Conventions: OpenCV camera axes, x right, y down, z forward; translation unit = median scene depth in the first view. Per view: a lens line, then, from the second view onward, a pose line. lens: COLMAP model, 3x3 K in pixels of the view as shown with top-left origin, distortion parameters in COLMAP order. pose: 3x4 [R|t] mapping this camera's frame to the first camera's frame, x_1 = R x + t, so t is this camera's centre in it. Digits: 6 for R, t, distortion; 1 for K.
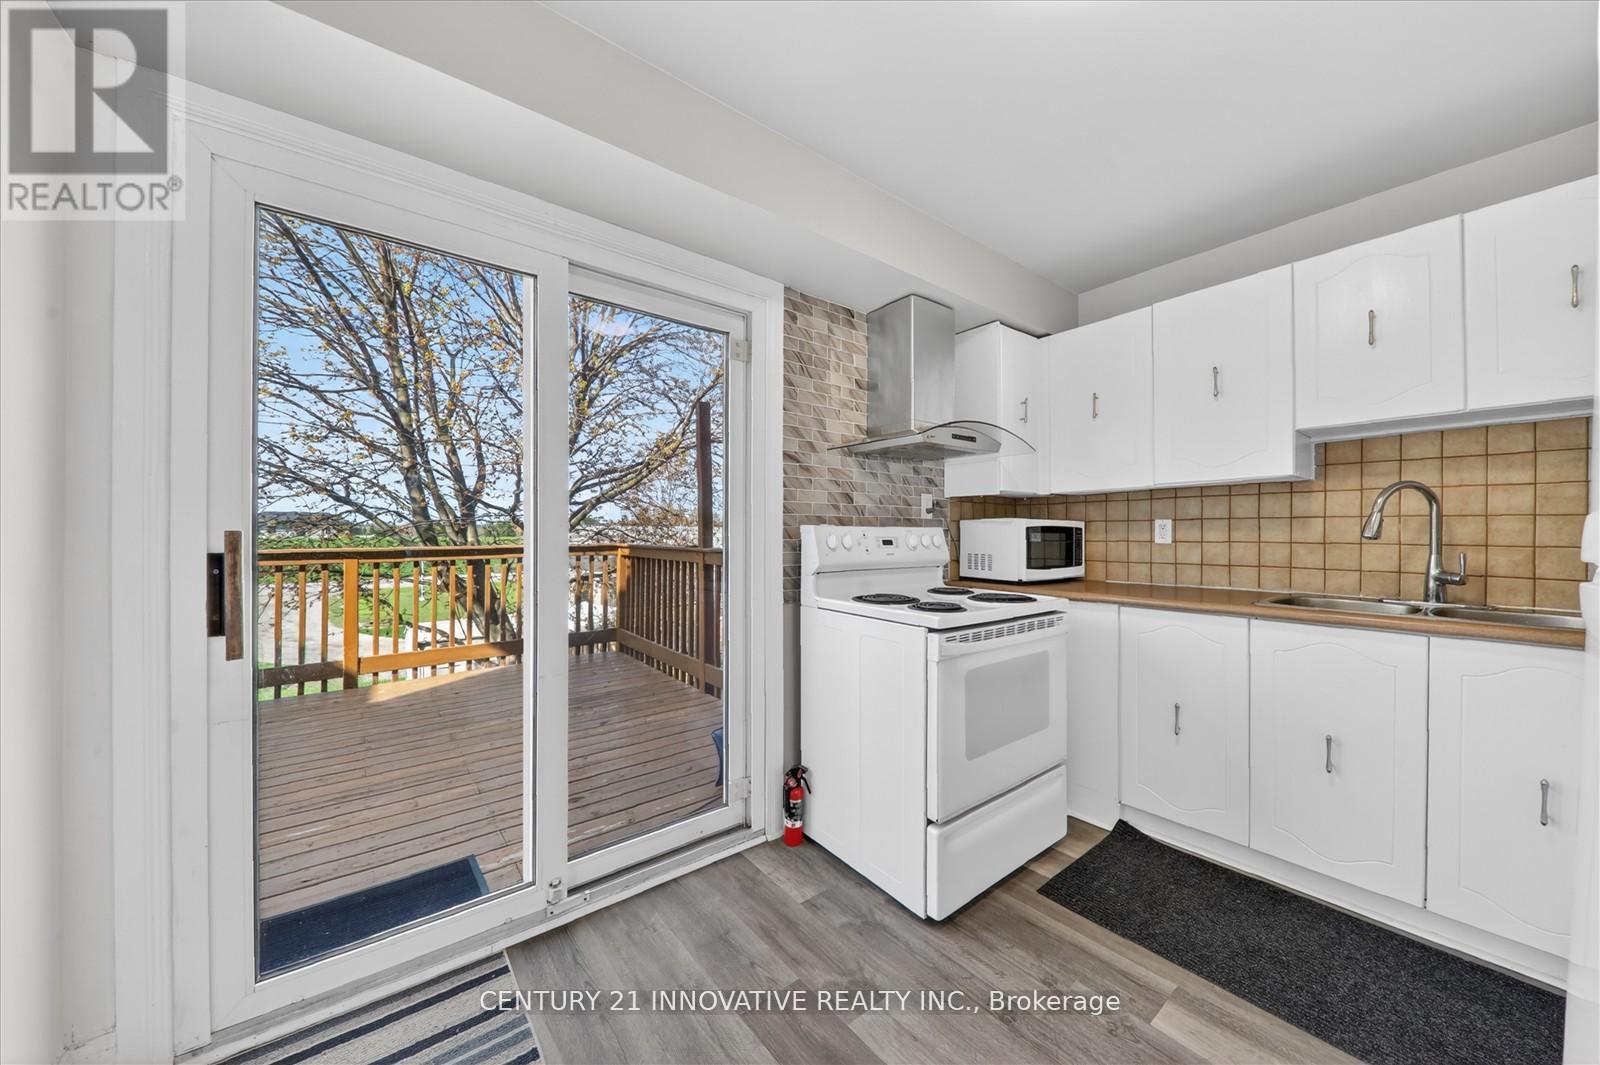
lens RADIAL K [[564.3, 0, 802.7], [0, 564.3, 533.2], [0, 0, 1]] dist [0.013671, -0.008455]
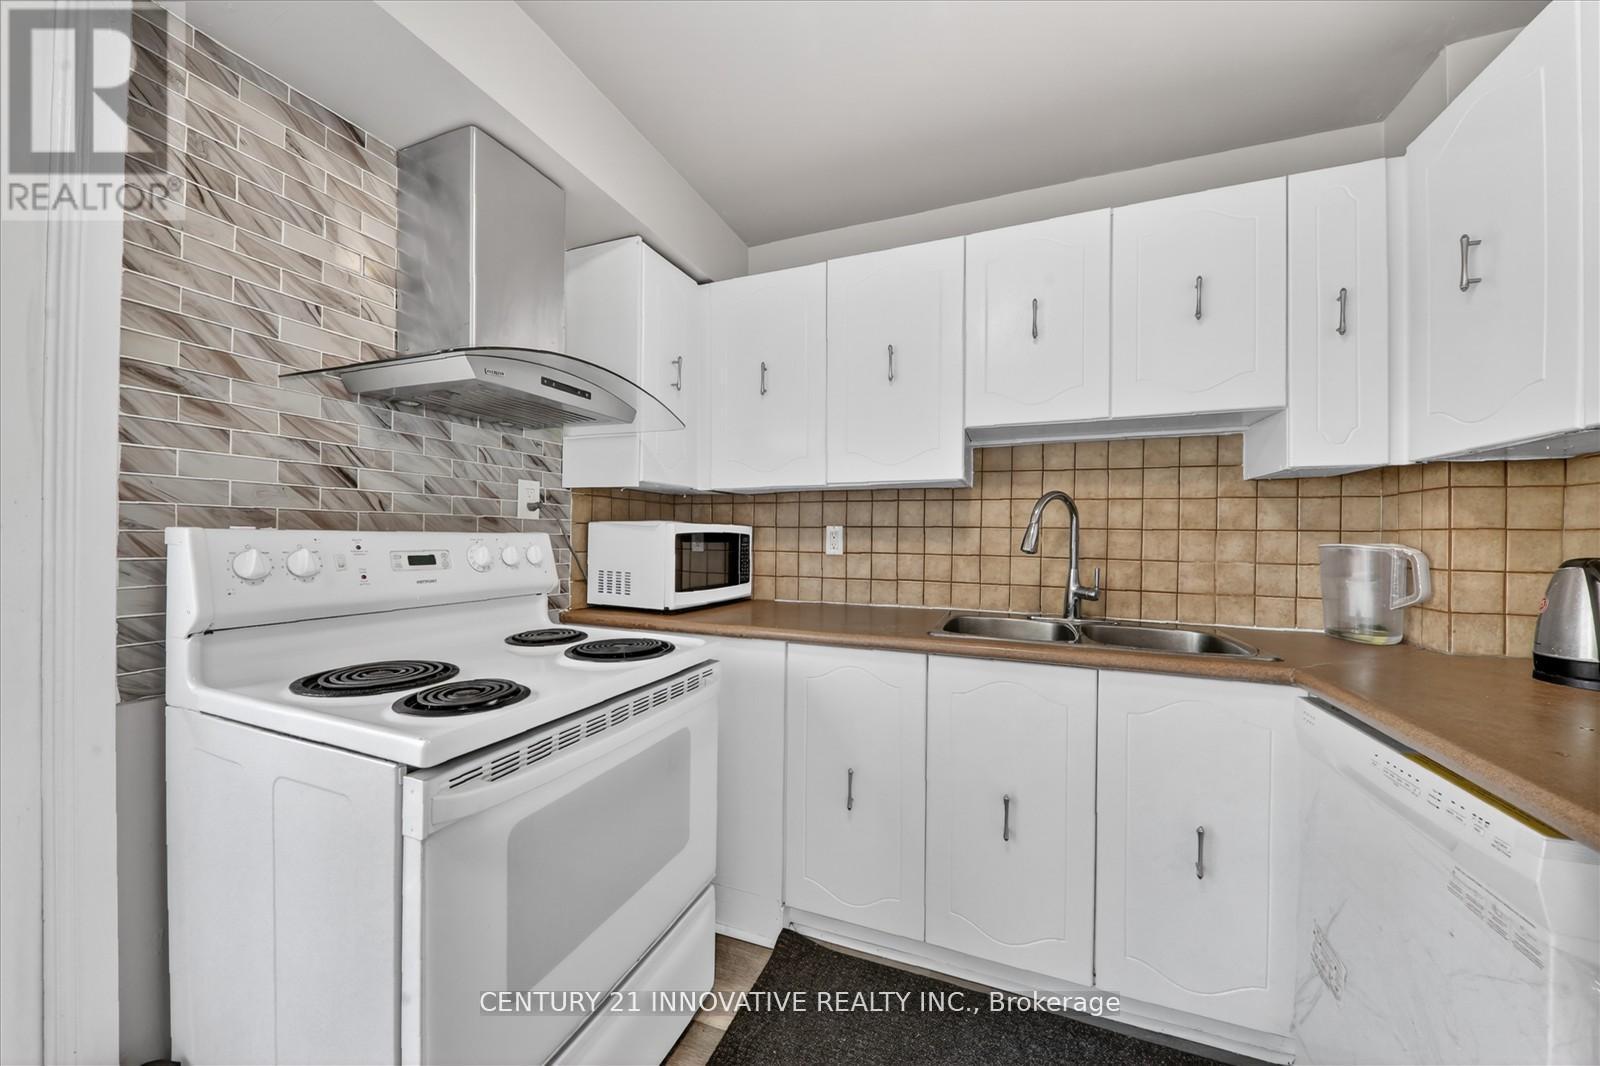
lens RADIAL K [[564.3, 0, 802.7], [0, 564.3, 533.7], [0, 0, 1]] dist [0.013671, -0.008455]
pose [[0.865908, 0.010427, 0.500094, 0.193672], [-0.010742, 0.999940, -0.002249, -0.012380], [-0.500088, -0.003425, 0.865968, 0.328274]]
